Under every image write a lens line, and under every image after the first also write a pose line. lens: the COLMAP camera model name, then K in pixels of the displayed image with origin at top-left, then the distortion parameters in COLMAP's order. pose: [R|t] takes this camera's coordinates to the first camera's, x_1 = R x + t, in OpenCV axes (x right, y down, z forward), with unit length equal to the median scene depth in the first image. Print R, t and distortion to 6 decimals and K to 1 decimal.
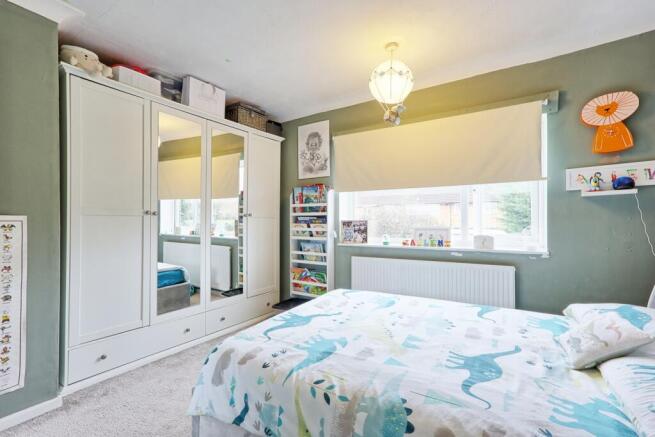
lens RADIAL K [[302.7, 0, 329.7], [0, 302.7, 216.6], [0, 0, 1]] dist [-0.010617, 0.015877]
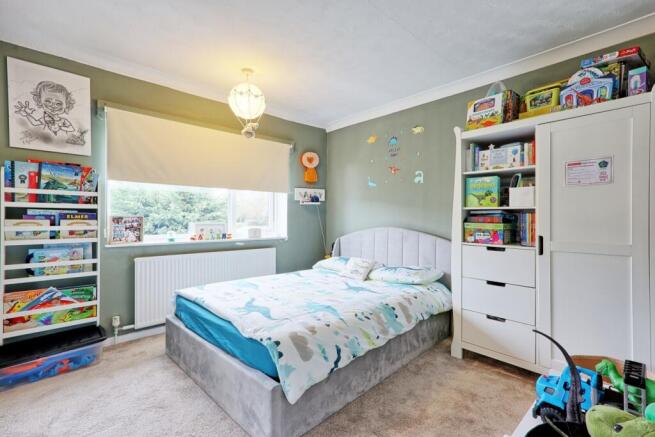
lens RADIAL K [[302.7, 0, 324.0], [0, 302.7, 218.5], [0, 0, 1]] dist [-0.010617, 0.015877]
pose [[0.265104, 0.002050, 0.964218, -0.579971], [-0.019946, 0.999795, 0.003358, 0.006335], [-0.964013, -0.020122, 0.265091, 0.256781]]
